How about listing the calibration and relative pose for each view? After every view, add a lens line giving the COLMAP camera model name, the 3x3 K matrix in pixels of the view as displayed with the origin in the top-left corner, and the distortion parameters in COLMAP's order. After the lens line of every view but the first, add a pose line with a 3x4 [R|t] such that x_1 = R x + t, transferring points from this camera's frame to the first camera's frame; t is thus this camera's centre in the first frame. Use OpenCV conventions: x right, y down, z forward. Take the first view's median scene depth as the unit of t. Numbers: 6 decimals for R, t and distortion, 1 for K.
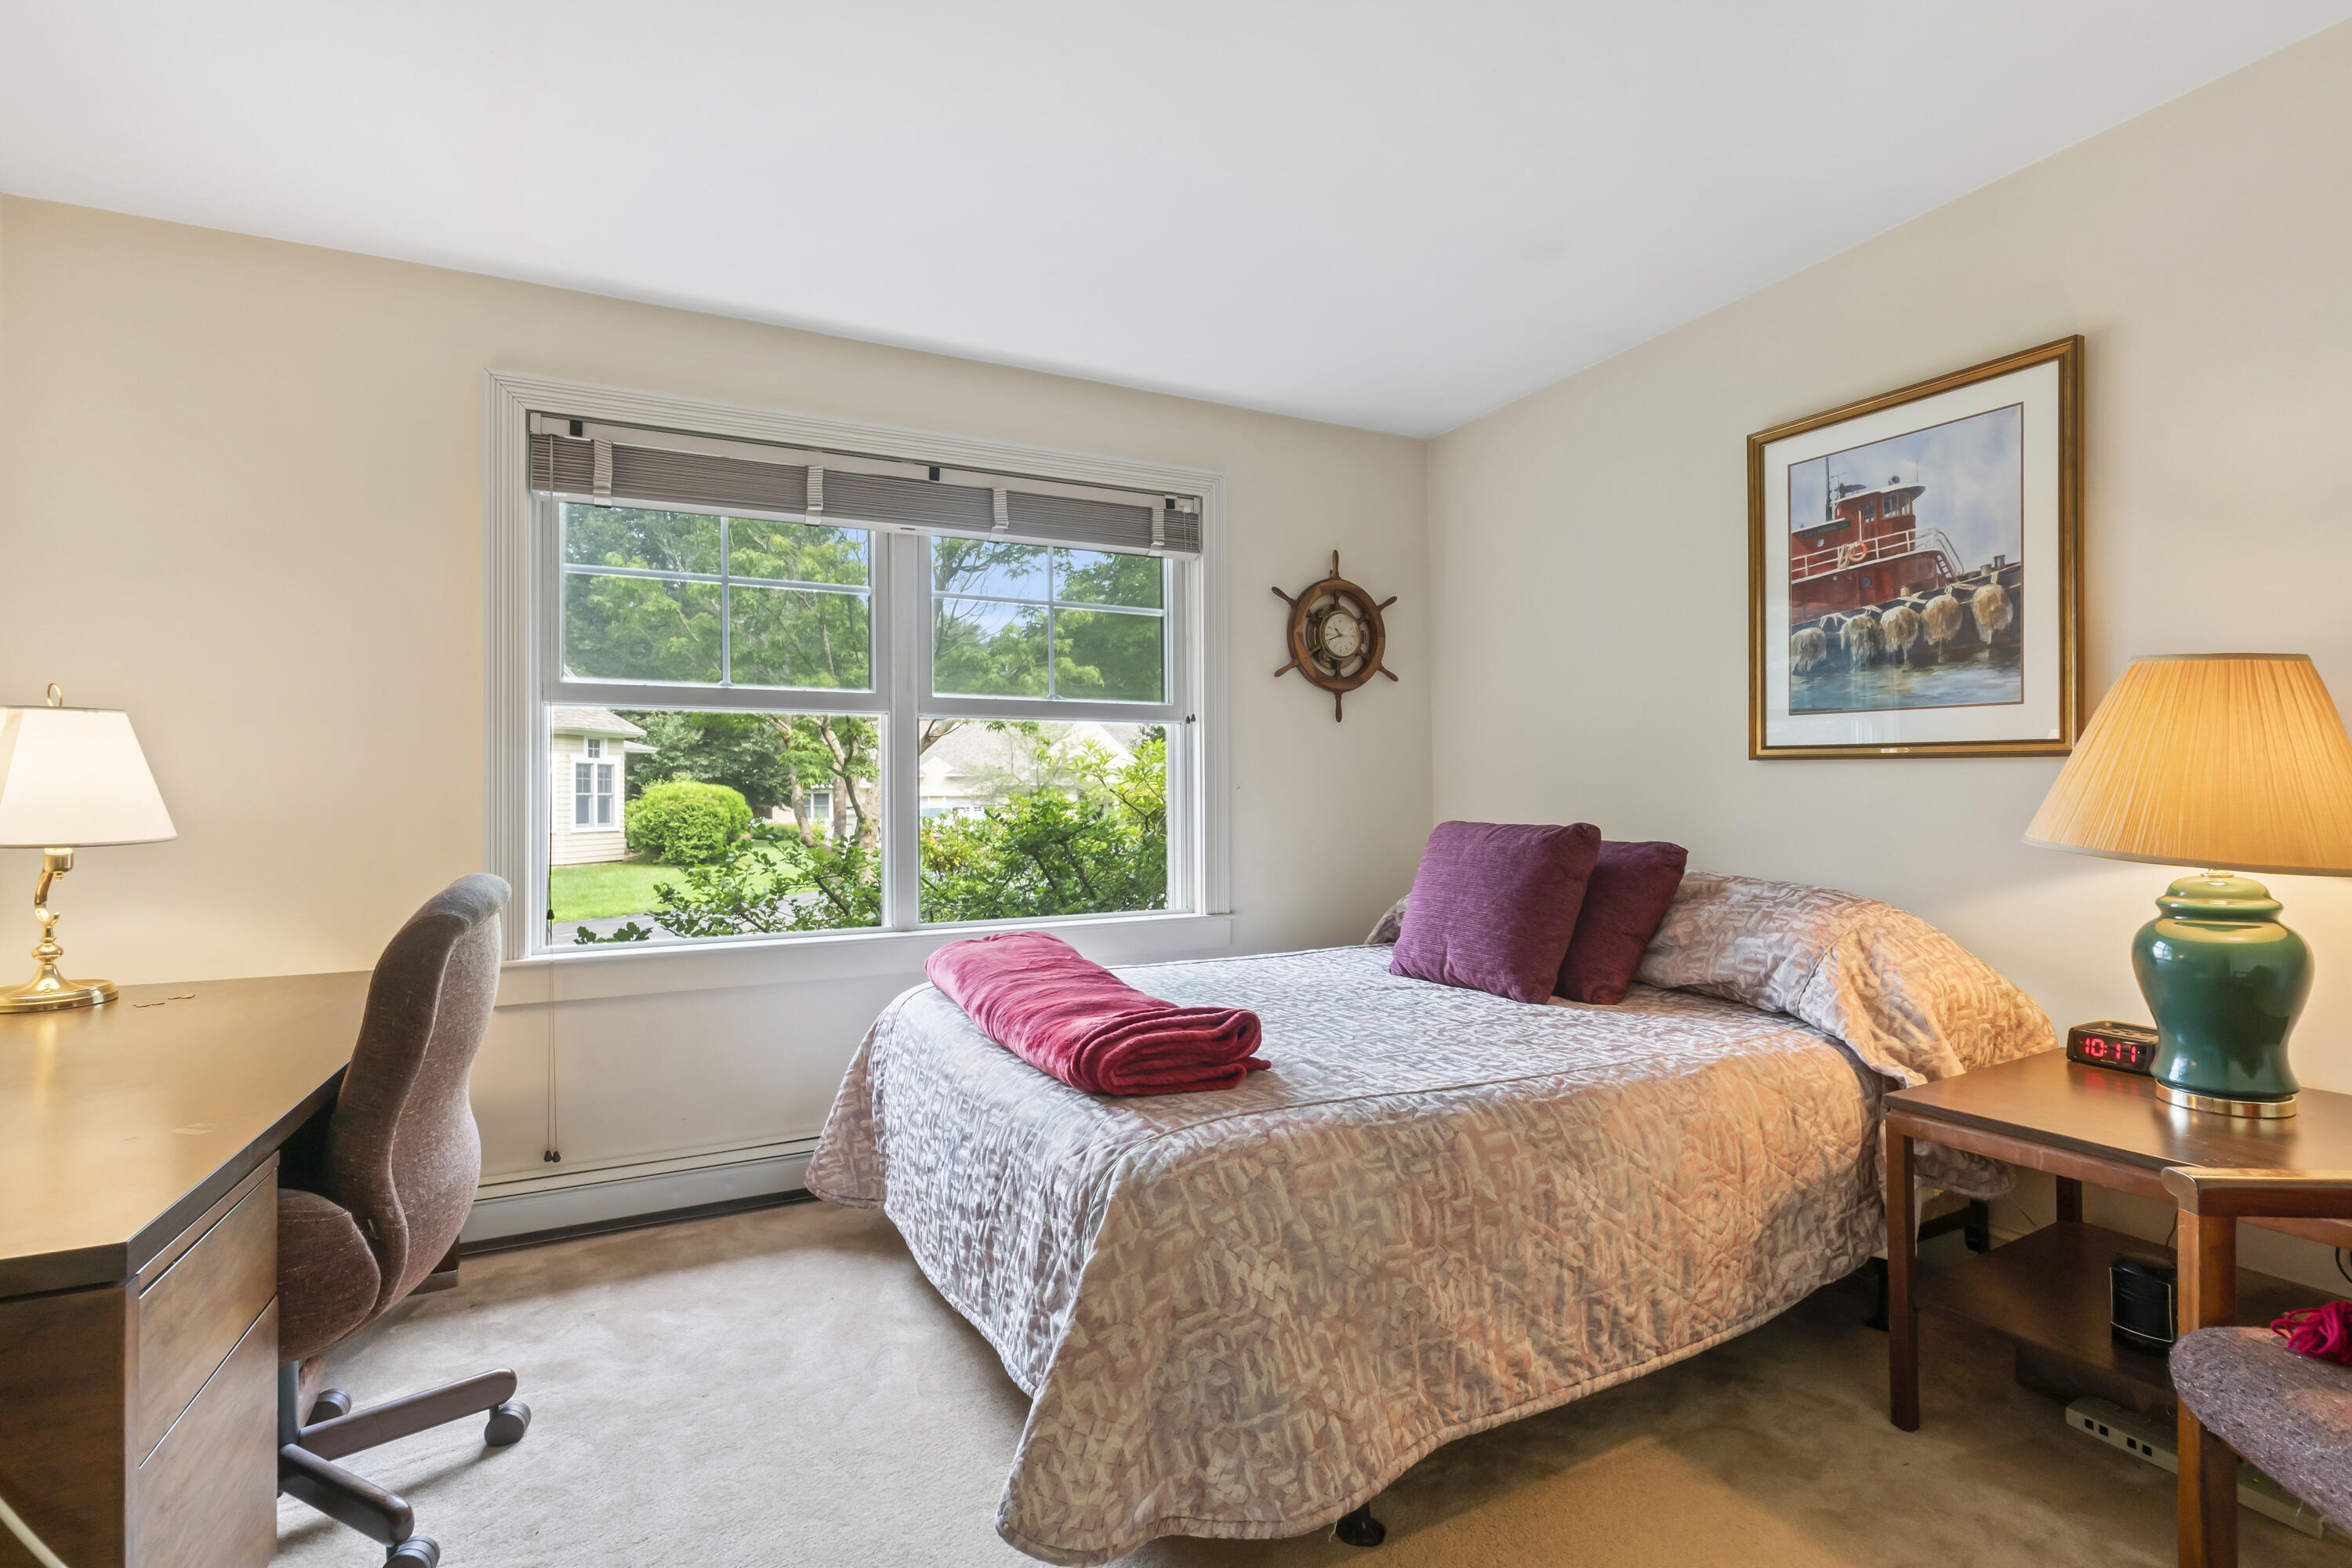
lens RADIAL K [[1136.7, 0, 1174.7], [0, 1136.7, 777.2], [0, 0, 1]] dist [-0.000761, -0.000153]
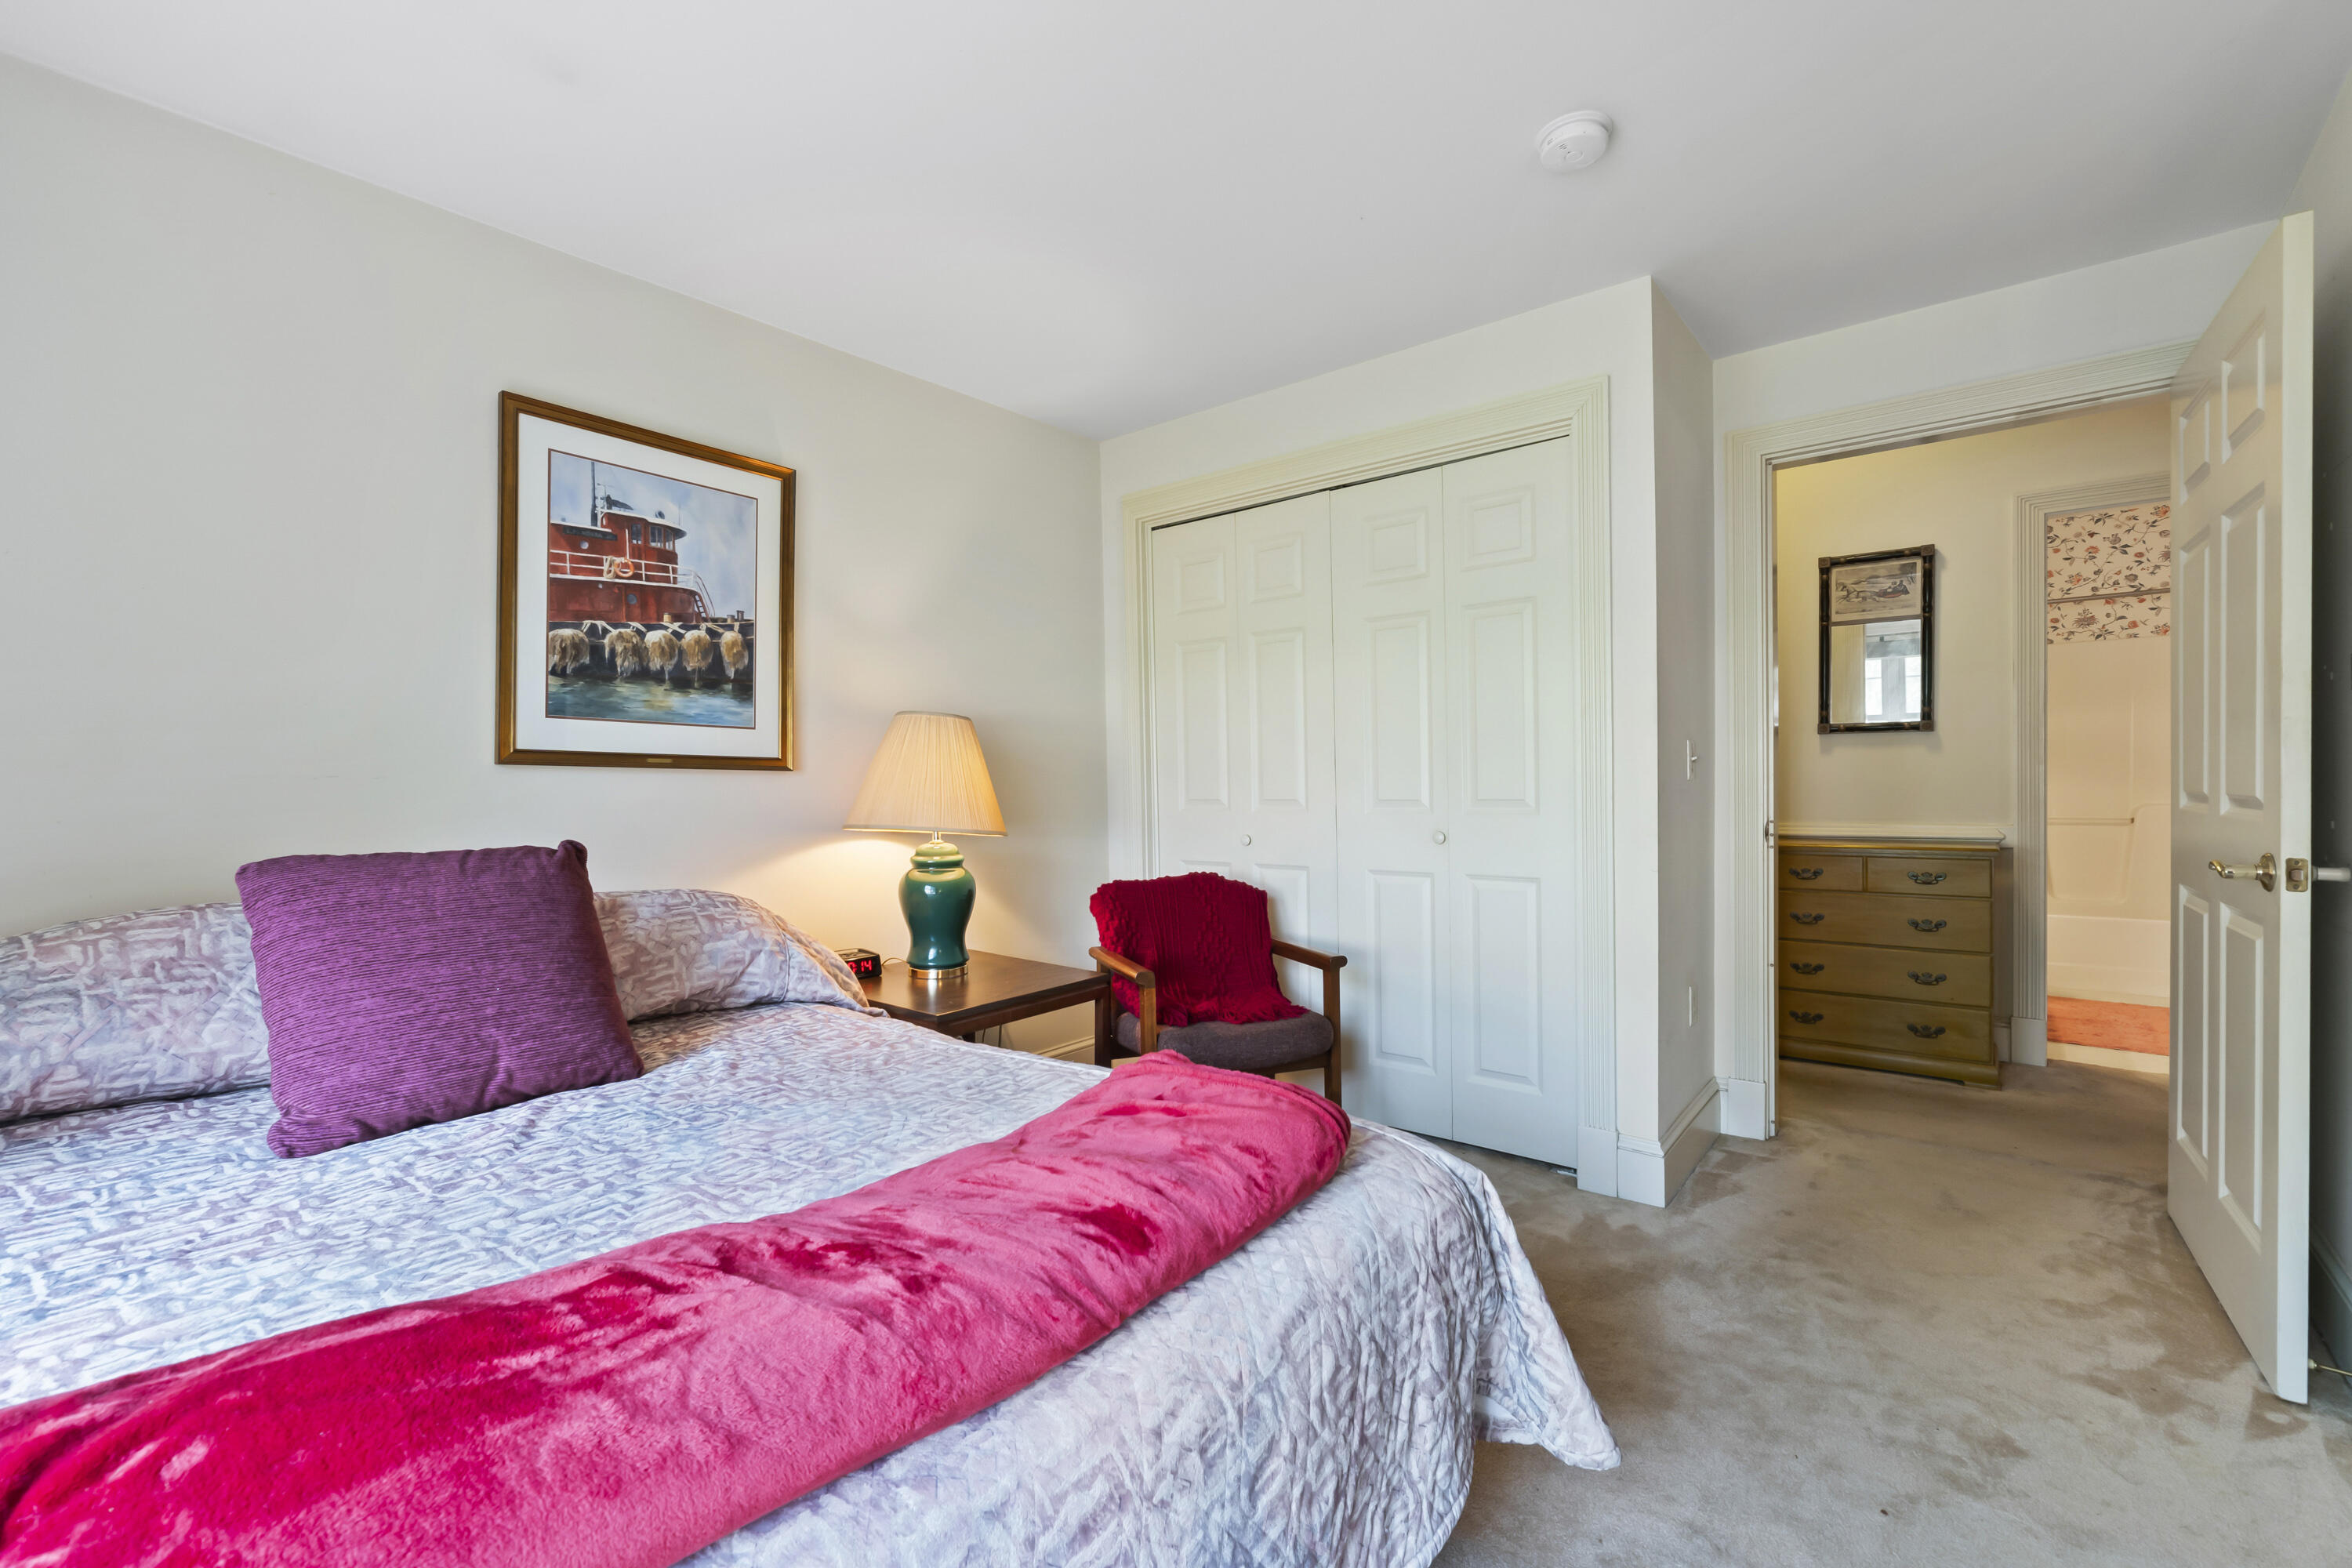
lens RADIAL K [[974.3, 0, 1175.4], [0, 974.3, 792.9], [0, 0, 1]] dist [-0.000097, 0.000009]
pose [[-0.406506, 0.001305, 0.913647, -0.430489], [-0.001457, 0.999997, -0.002076, 0.008943], [-0.913647, -0.002175, -0.406503, 0.927327]]
